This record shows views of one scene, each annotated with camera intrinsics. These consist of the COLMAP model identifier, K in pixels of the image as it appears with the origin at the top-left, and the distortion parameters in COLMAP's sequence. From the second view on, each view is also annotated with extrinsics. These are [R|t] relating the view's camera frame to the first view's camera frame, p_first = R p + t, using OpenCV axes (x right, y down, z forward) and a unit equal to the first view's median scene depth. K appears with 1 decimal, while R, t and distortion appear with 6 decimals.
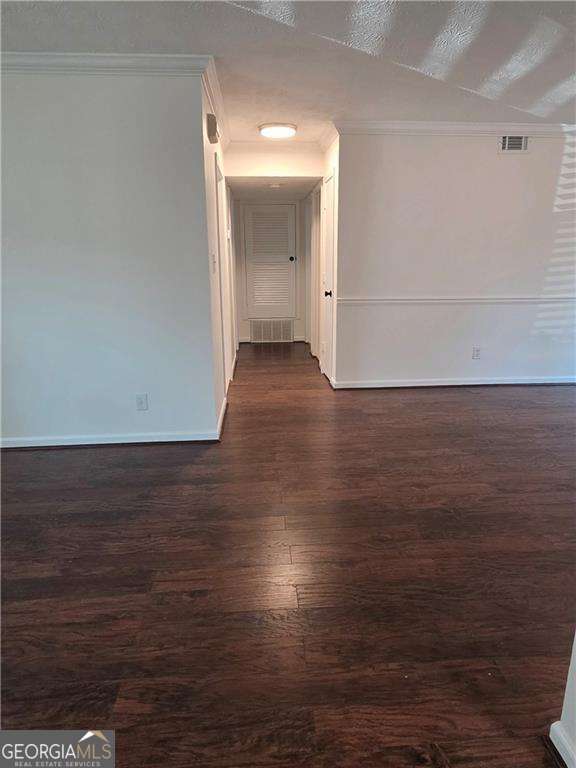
lens RADIAL K [[473.0, 0, 290.5], [0, 473.0, 375.1], [0, 0, 1]] dist [0.001270, 0.003290]
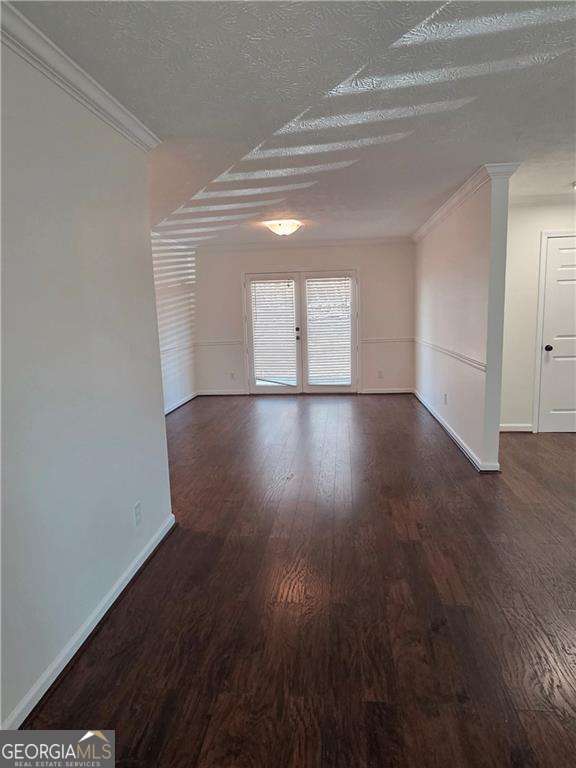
lens RADIAL K [[473.0, 0, 290.5], [0, 473.0, 375.1], [0, 0, 1]] dist [0.001270, 0.003290]
pose [[0.175174, -0.138322, 0.974772, -0.985267], [0.262753, 0.960739, 0.089112, -0.166666], [-0.948828, 0.240514, 0.204641, 0.526996]]
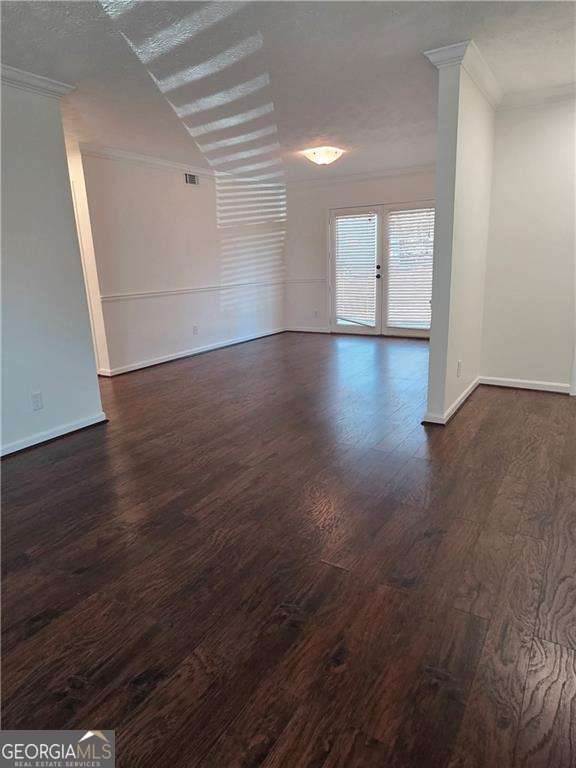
lens RADIAL K [[473.0, 0, 290.5], [0, 473.0, 375.1], [0, 0, 1]] dist [0.001270, 0.003290]
pose [[0.586326, -0.206656, 0.783272, -0.760868], [0.223792, 0.970605, 0.088560, 0.031719], [-0.778549, 0.123365, 0.615339, -0.050745]]
